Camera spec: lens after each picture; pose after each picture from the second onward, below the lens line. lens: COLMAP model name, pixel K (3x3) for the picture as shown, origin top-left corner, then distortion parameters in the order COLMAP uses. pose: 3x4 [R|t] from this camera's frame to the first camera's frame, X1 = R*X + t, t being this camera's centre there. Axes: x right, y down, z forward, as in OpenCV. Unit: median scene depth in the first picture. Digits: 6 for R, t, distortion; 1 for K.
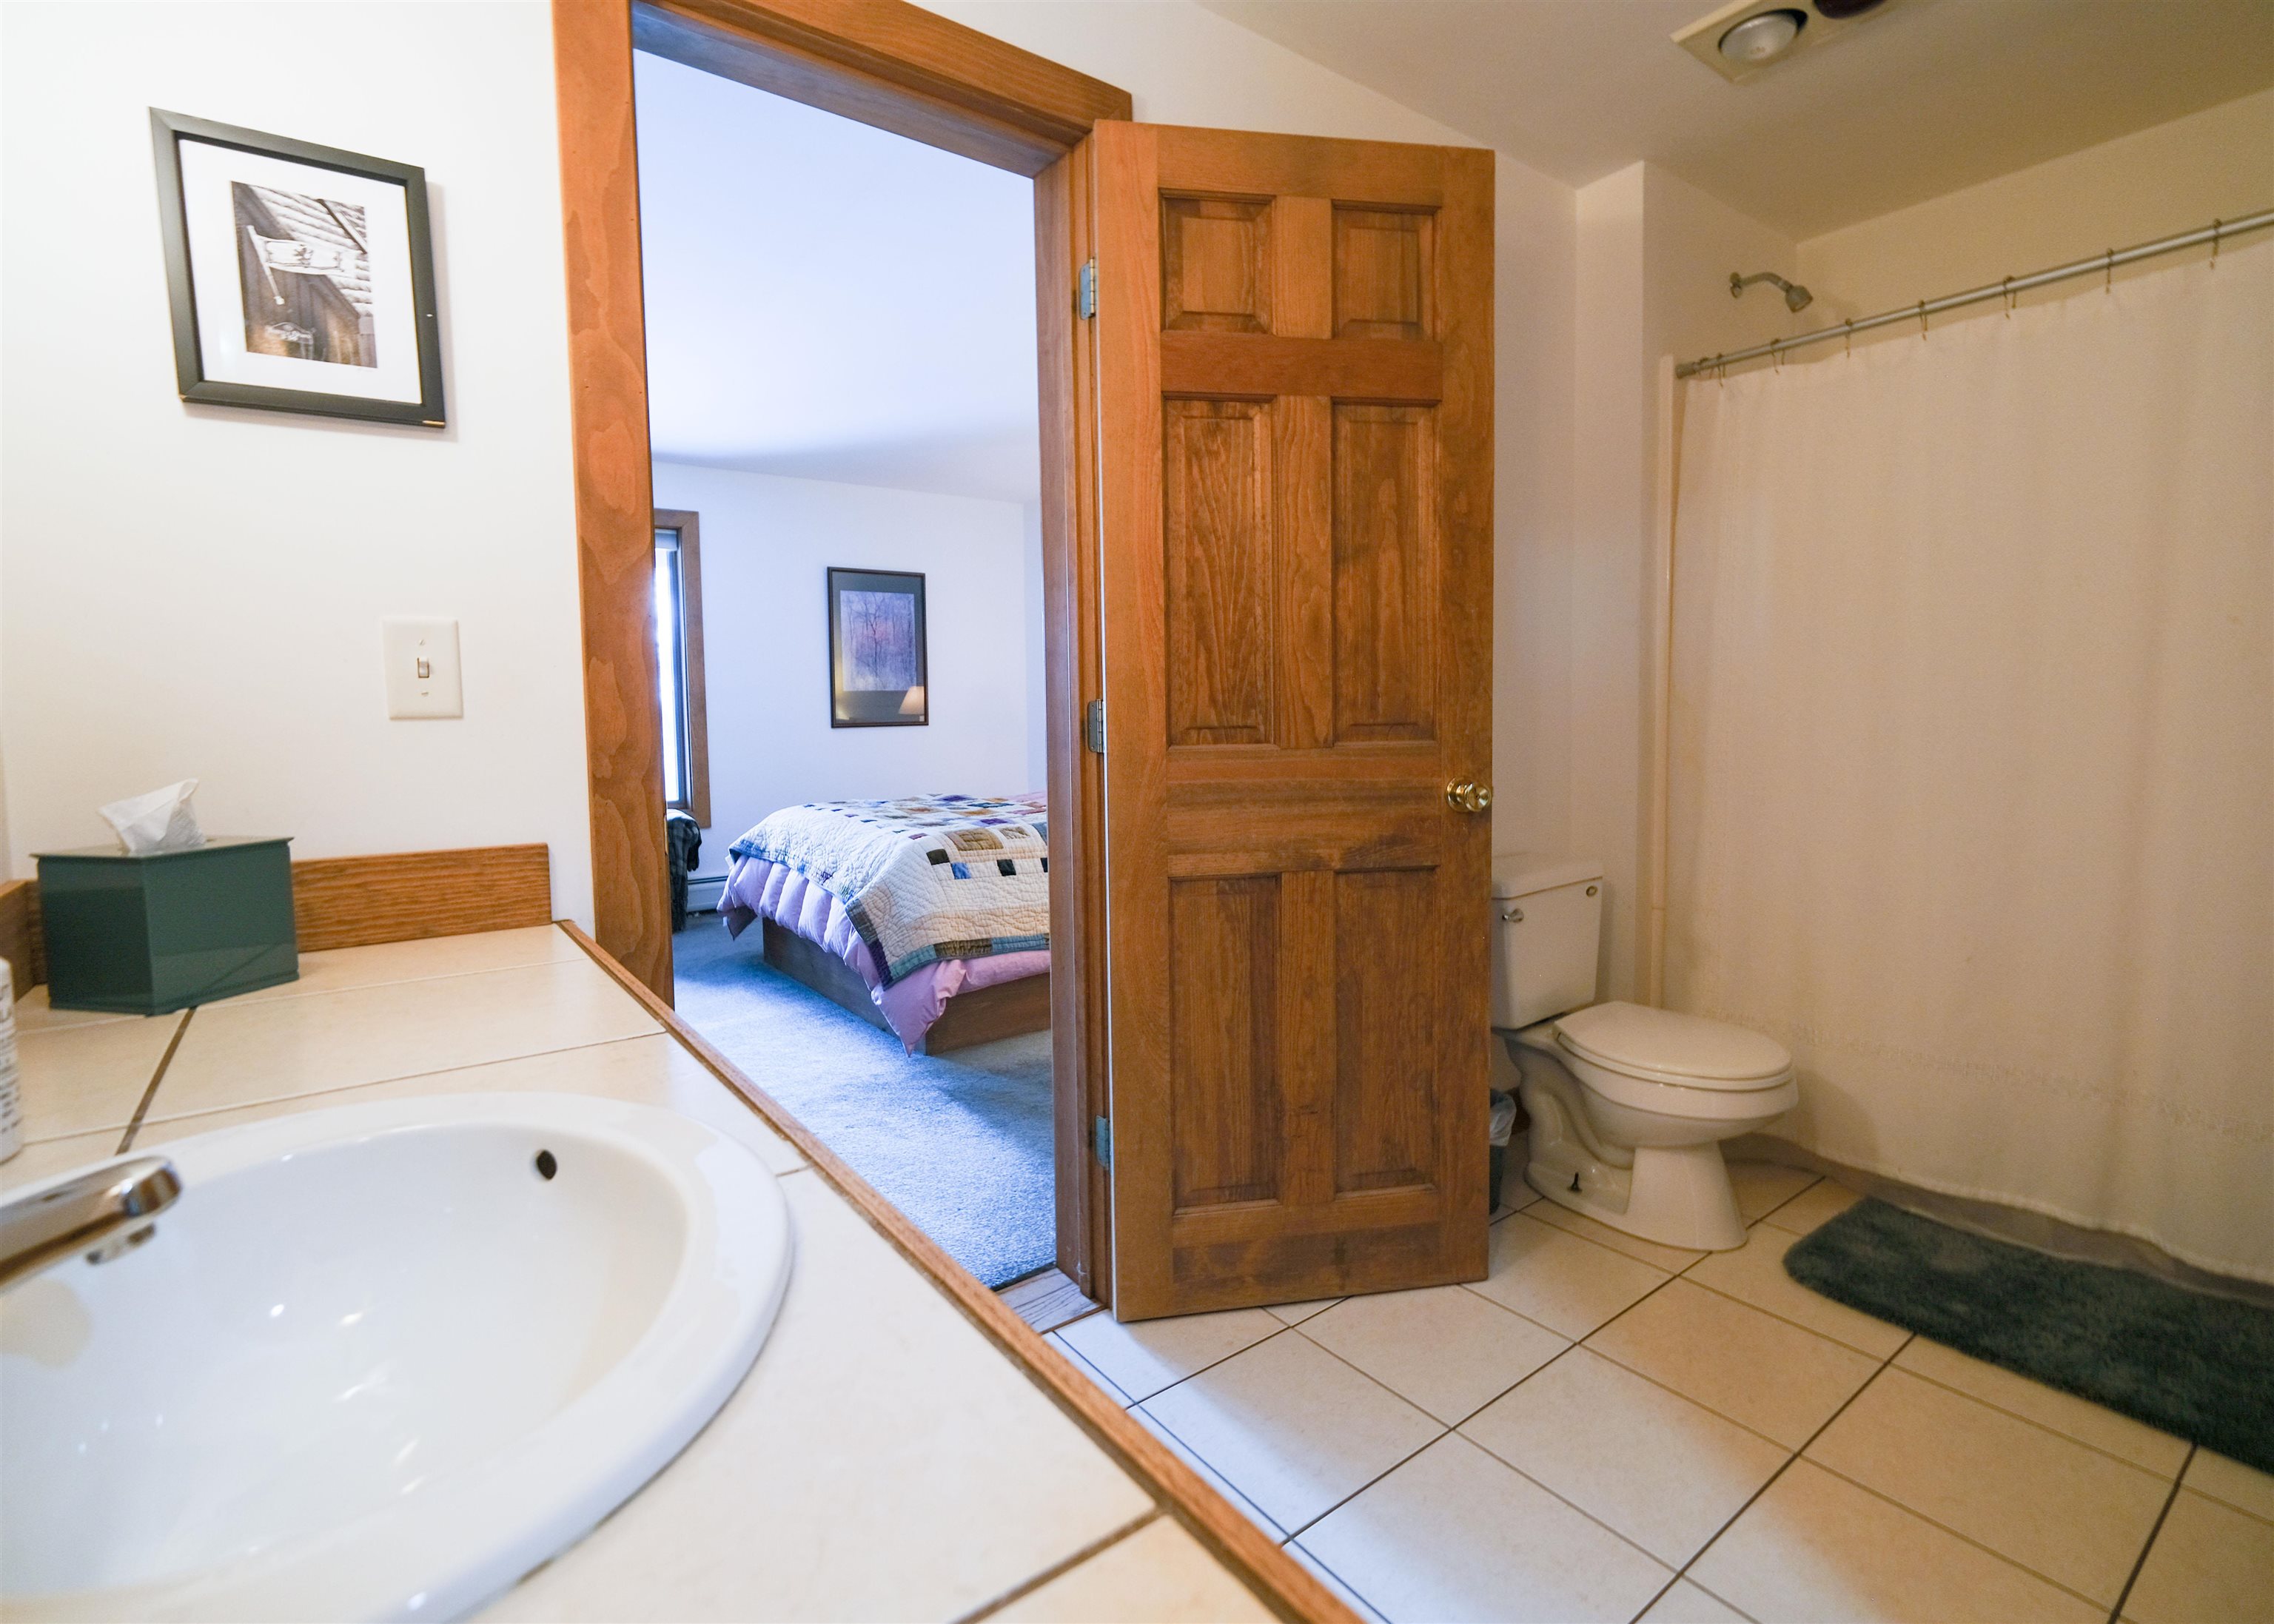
lens RADIAL K [[1044.8, 0, 1136.2], [0, 1044.8, 778.2], [0, 0, 1]] dist [0.002551, 0.000179]
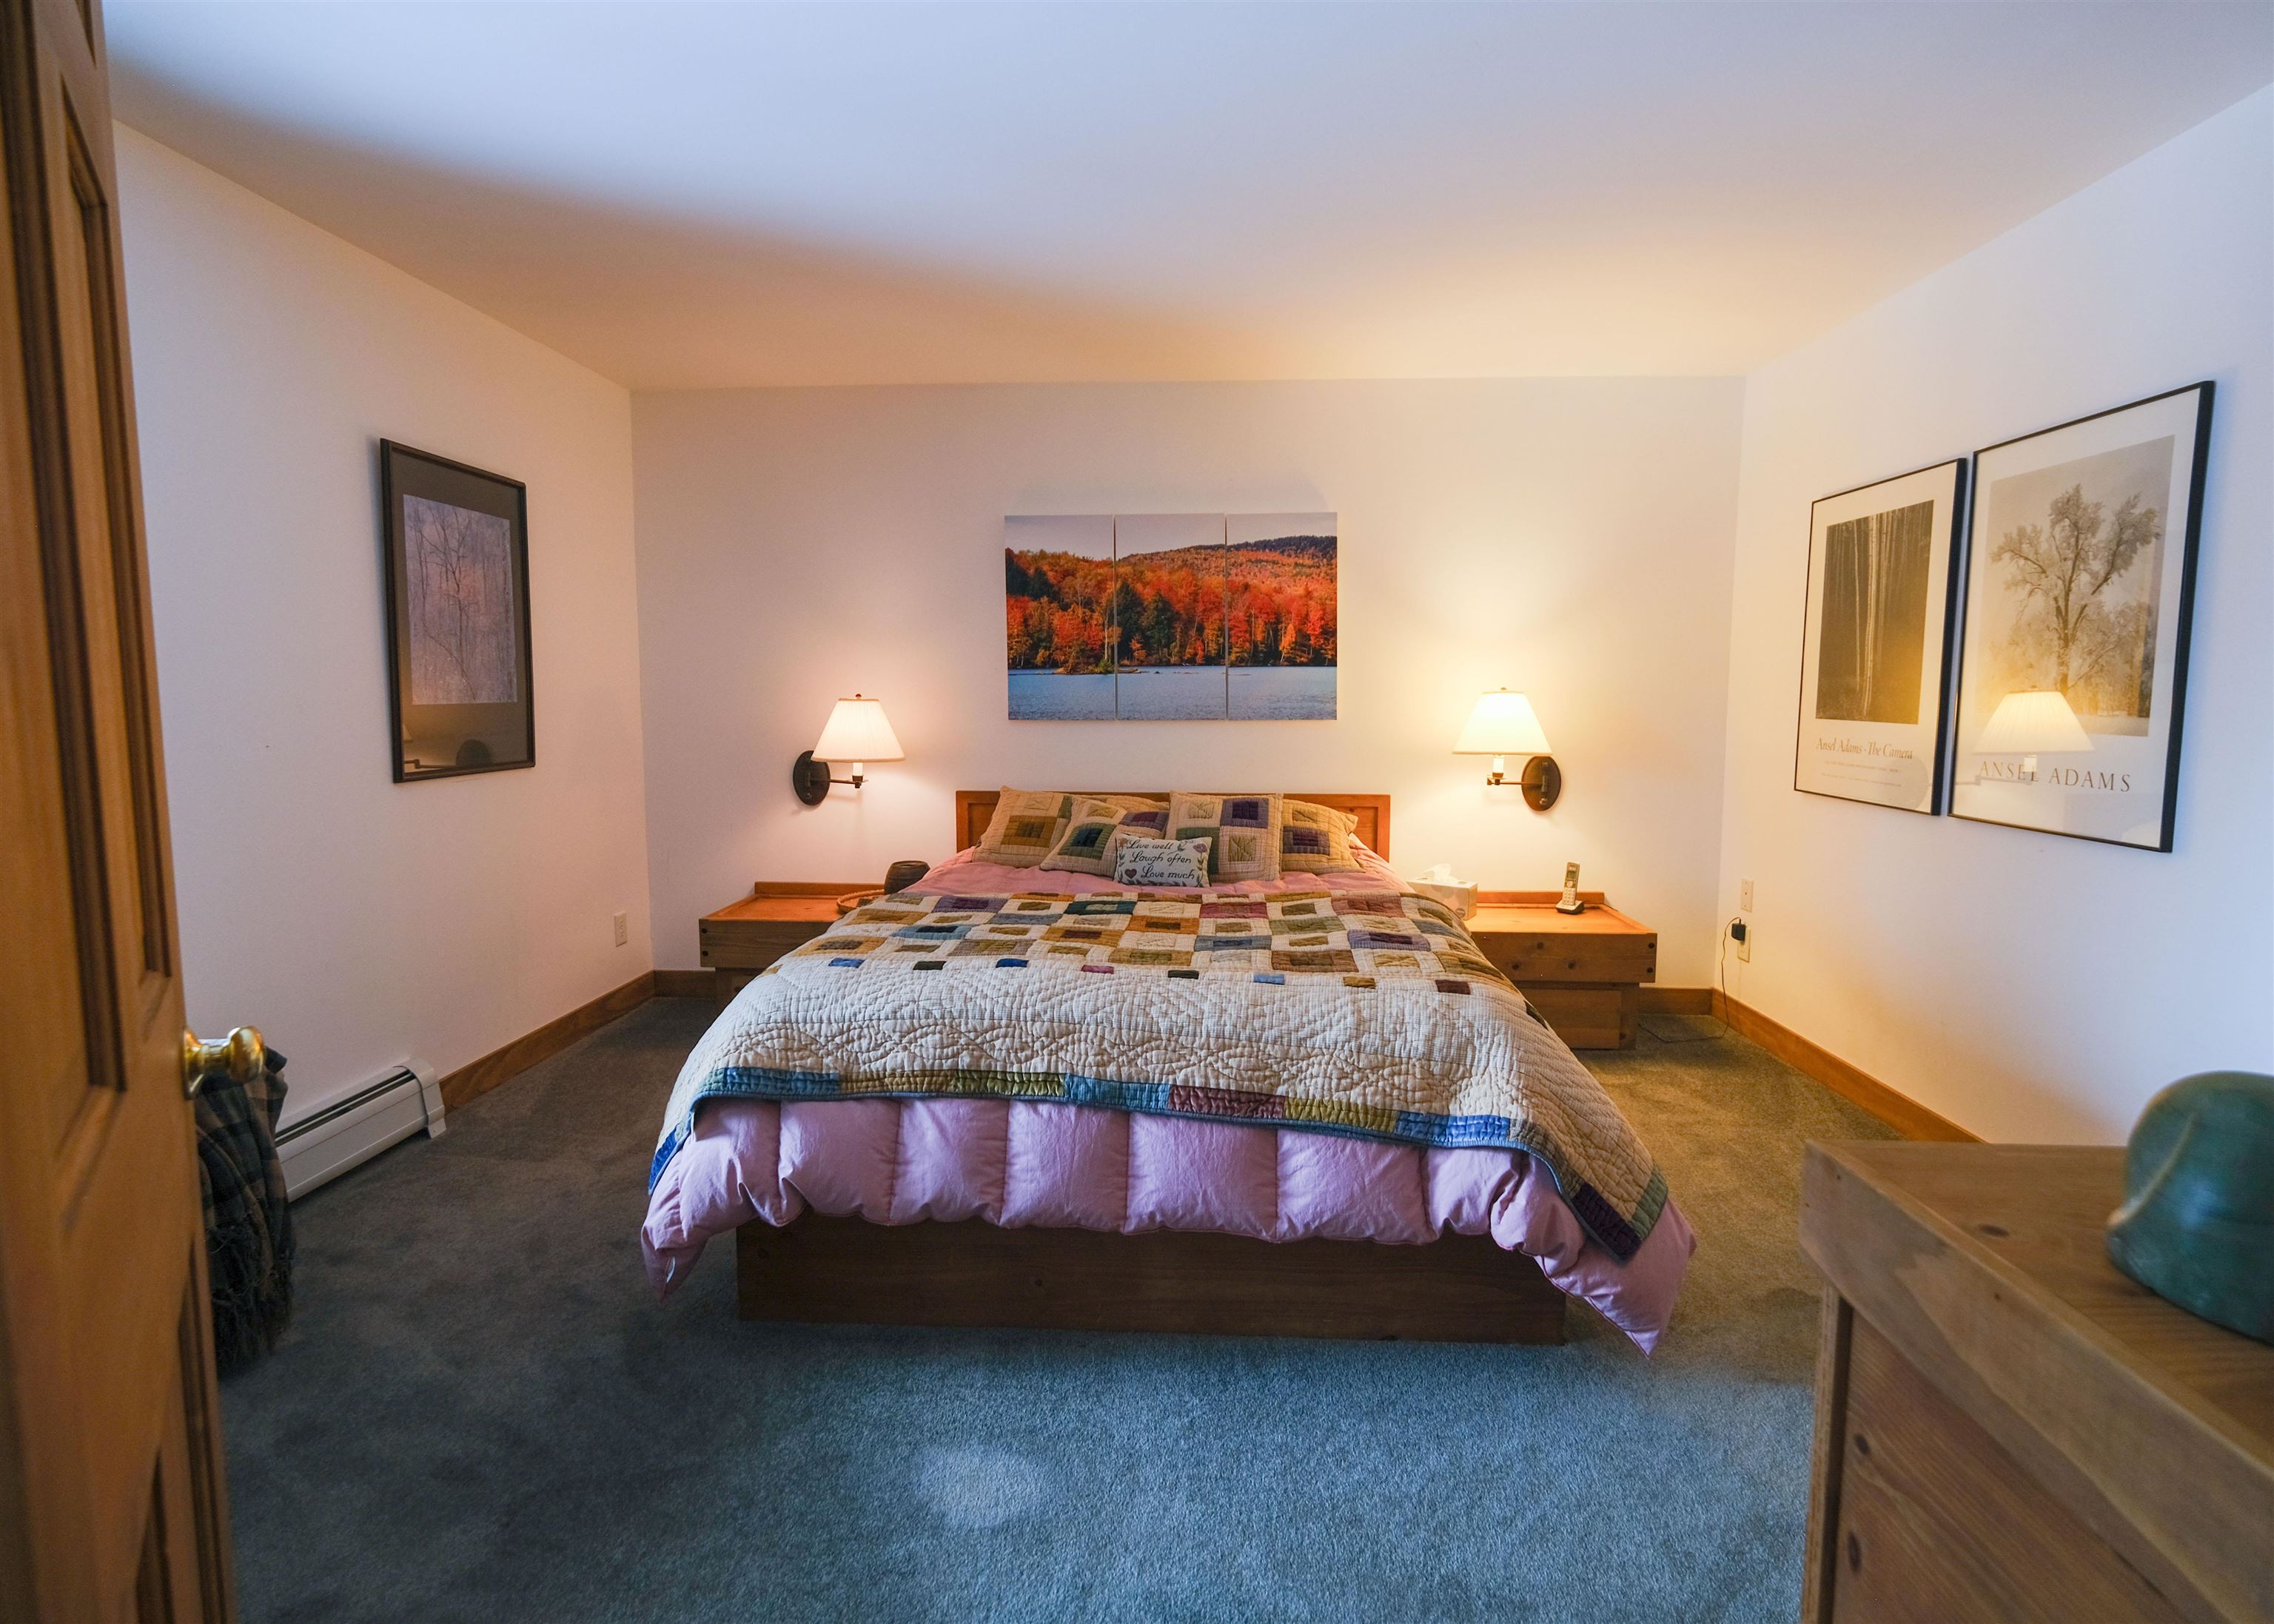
lens RADIAL K [[1044.8, 0, 1136.2], [0, 1044.8, 778.2], [0, 0, 1]] dist [0.002551, 0.000179]
pose [[0.641341, -0.047750, 0.765769, -0.433012], [0.040800, 0.998772, 0.028109, -0.049259], [-0.766170, 0.013216, 0.642502, 0.431760]]
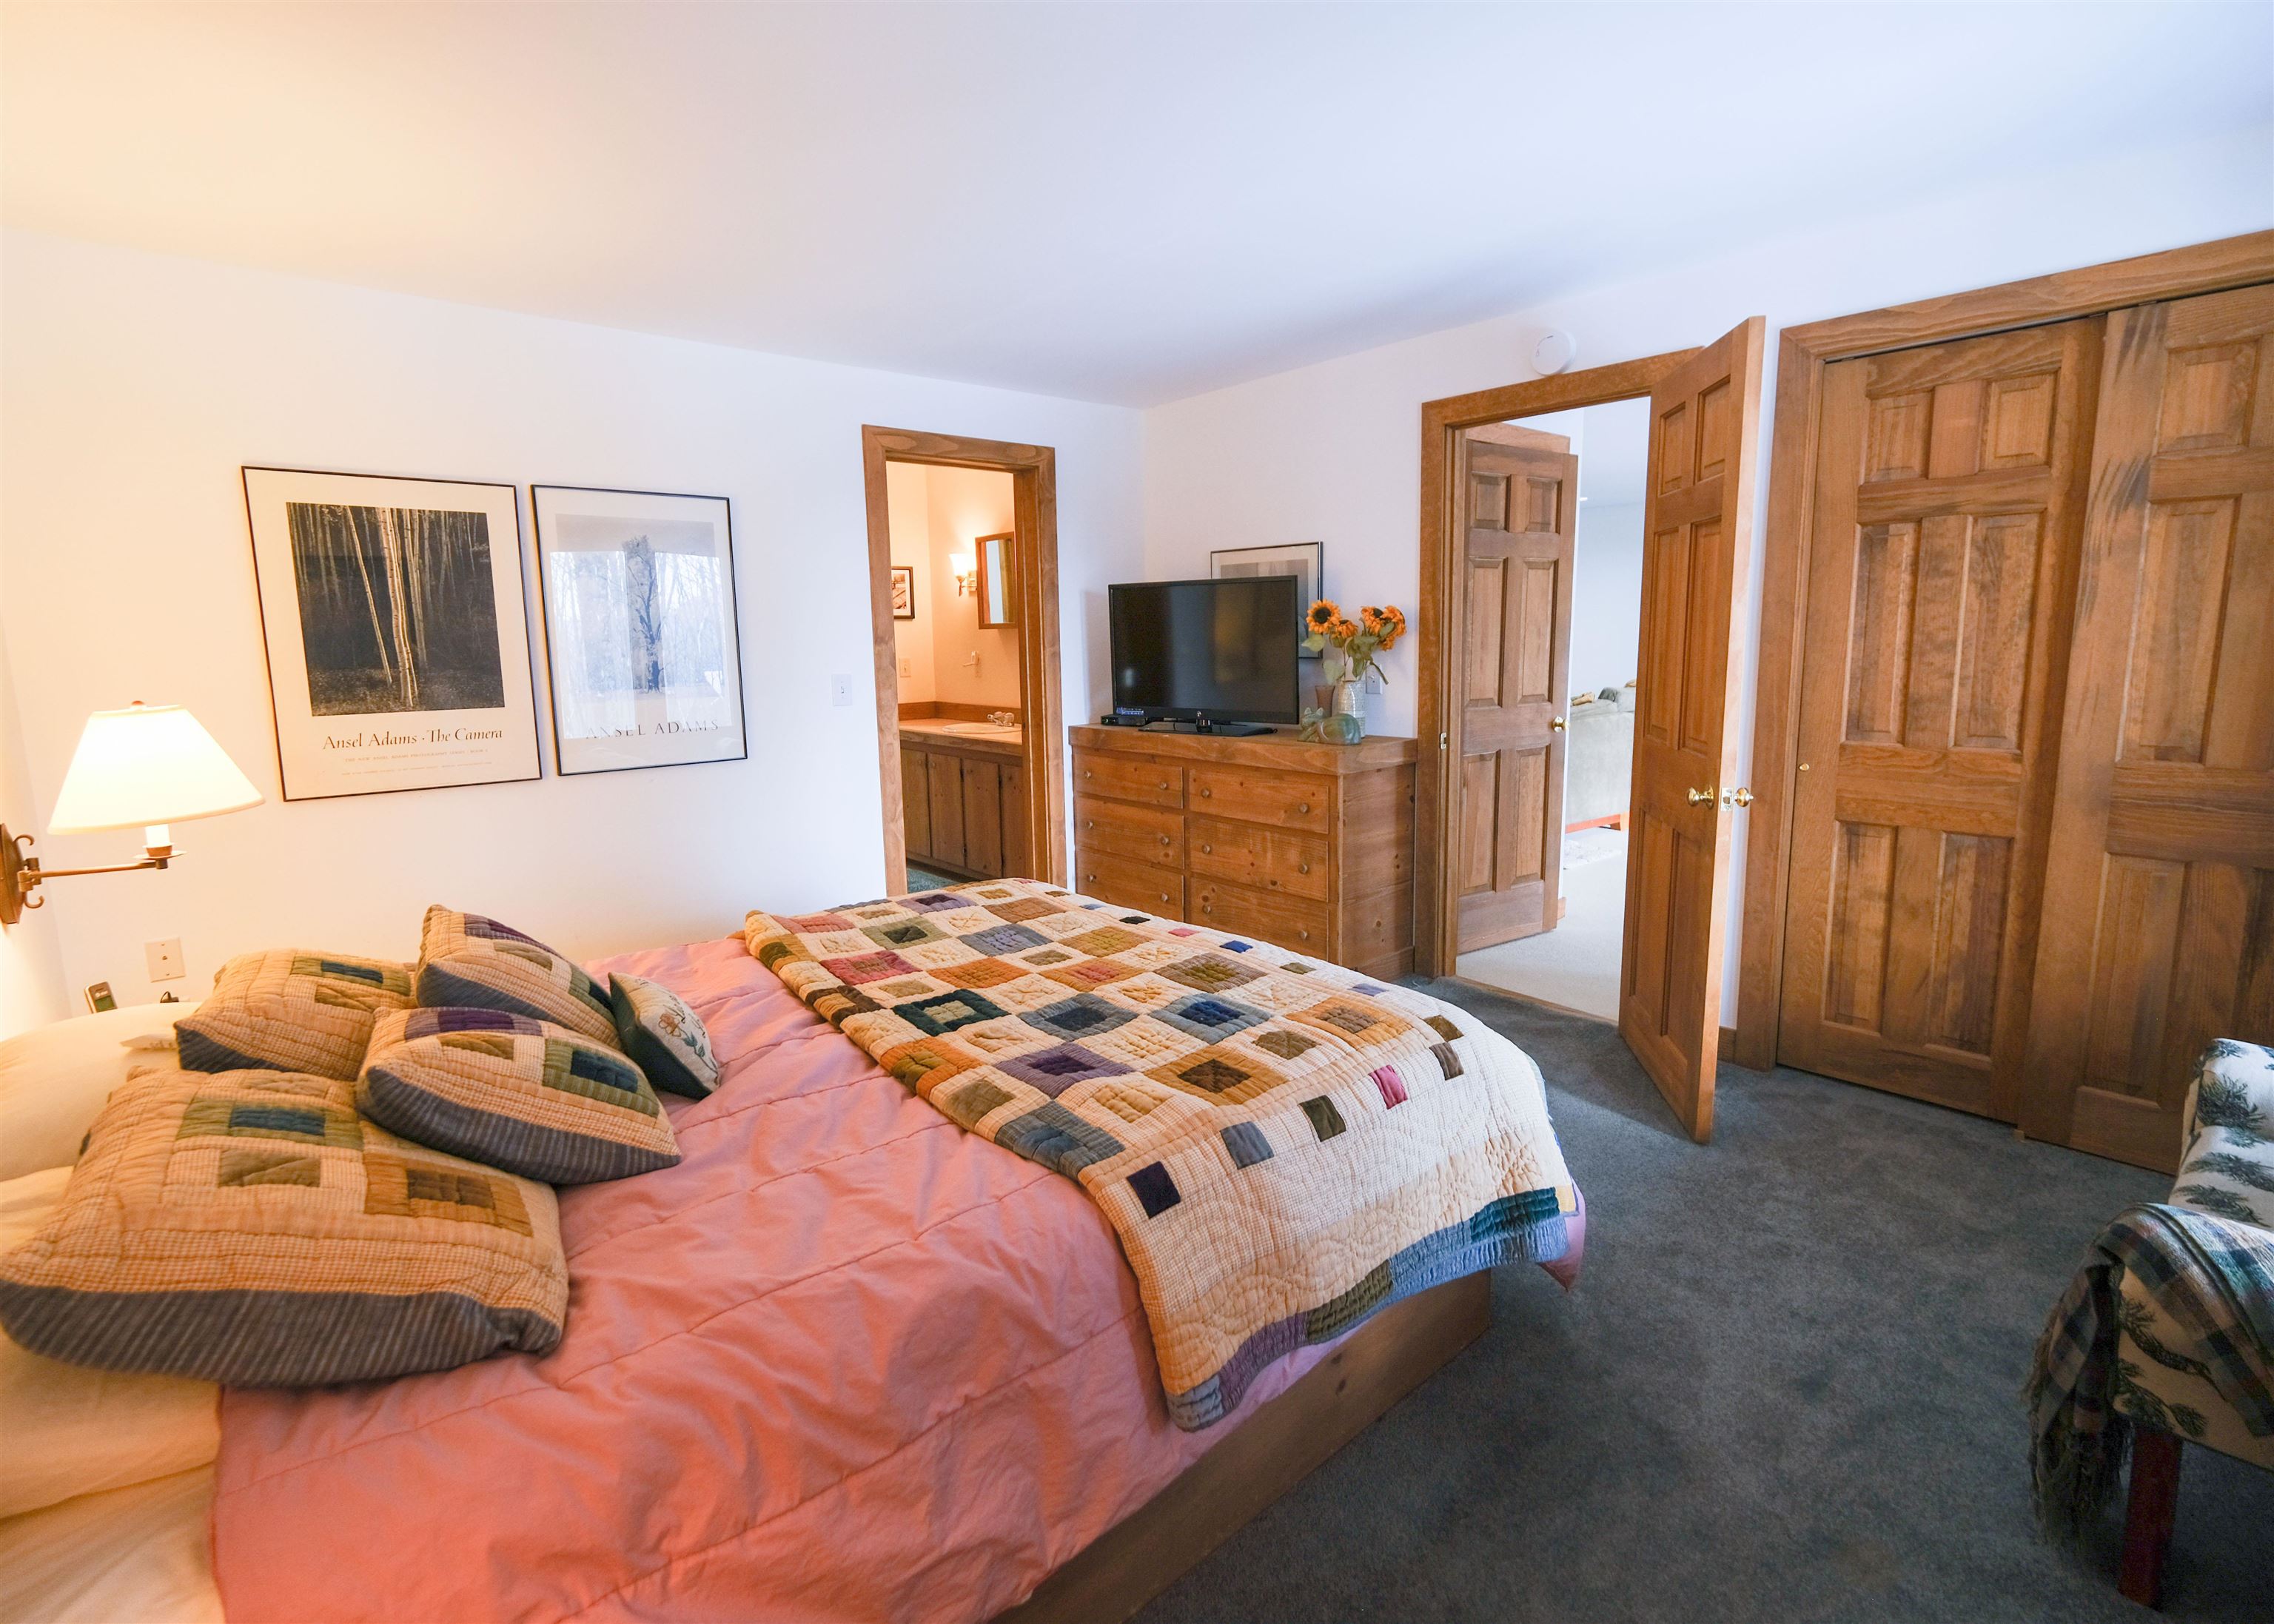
lens RADIAL K [[1044.8, 0, 1136.2], [0, 1044.8, 778.2], [0, 0, 1]] dist [0.002551, 0.000179]
pose [[-0.997252, 0.045518, -0.058444, -0.142681], [0.032596, 0.978099, 0.205574, -0.111344], [0.066522, 0.203104, -0.976895, 1.029989]]
